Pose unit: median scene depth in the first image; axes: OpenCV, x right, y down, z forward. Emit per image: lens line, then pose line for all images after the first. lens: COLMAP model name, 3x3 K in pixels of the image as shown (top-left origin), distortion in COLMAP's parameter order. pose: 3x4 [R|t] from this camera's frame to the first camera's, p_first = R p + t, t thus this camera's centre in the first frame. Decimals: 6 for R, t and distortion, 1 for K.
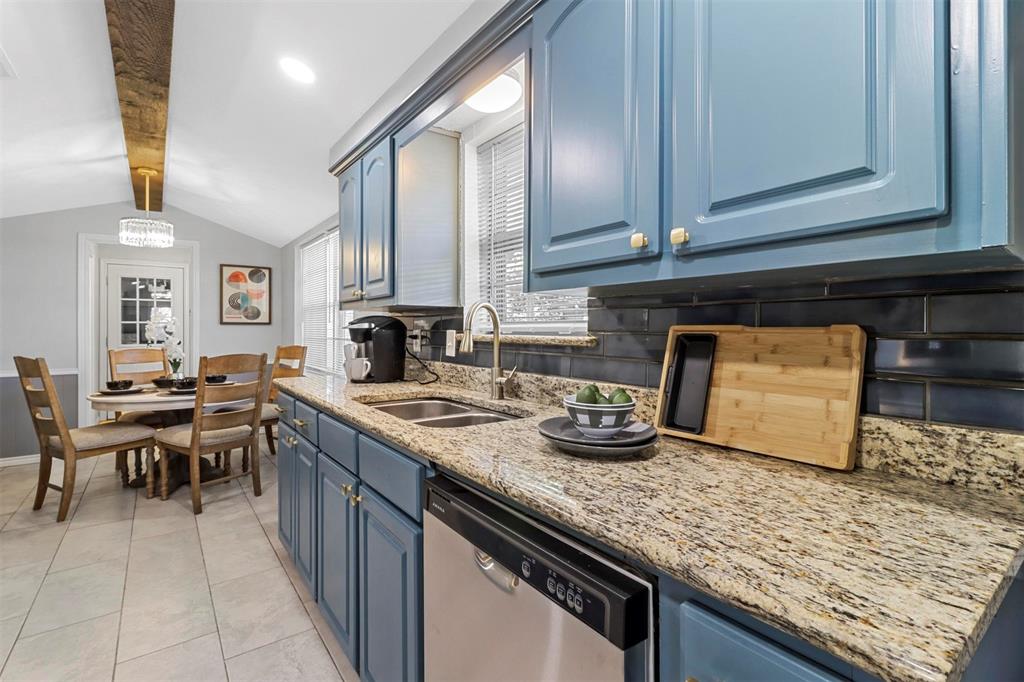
lens RADIAL K [[476.1, 0, 511.7], [0, 476.1, 332.7], [0, 0, 1]] dist [0.005085, 0.000224]
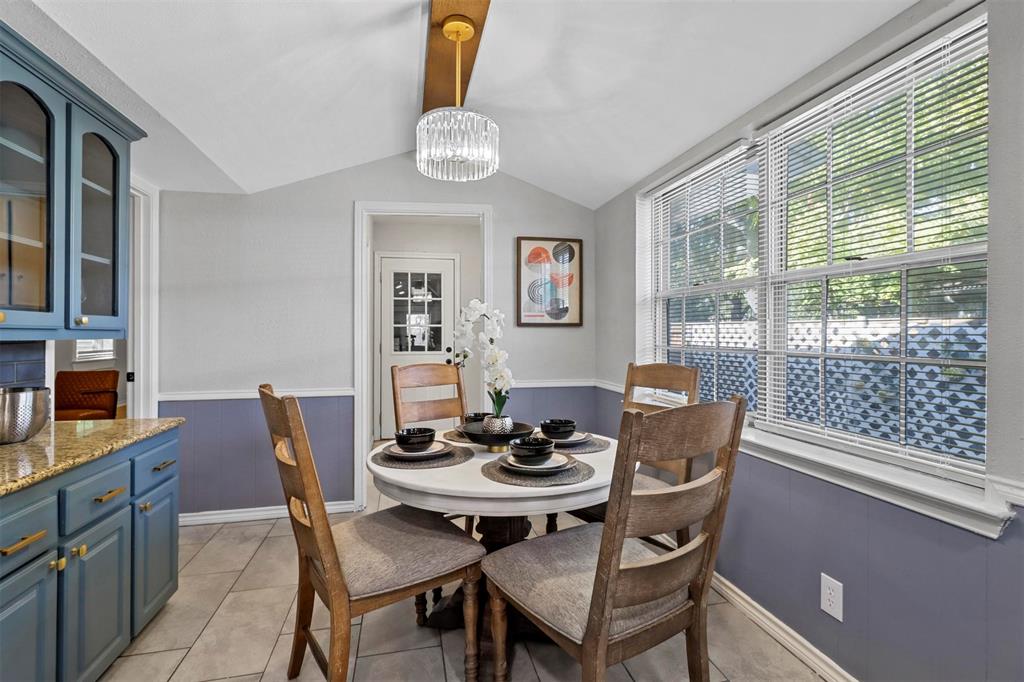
lens RADIAL K [[476.1, 0, 511.4], [0, 476.1, 335.3], [0, 0, 1]] dist [0.005085, 0.000224]
pose [[0.913390, 0.000401, -0.407085, -0.391382], [-0.001372, 0.999997, -0.002094, -0.003428], [0.407082, 0.002471, 0.913388, 0.432742]]
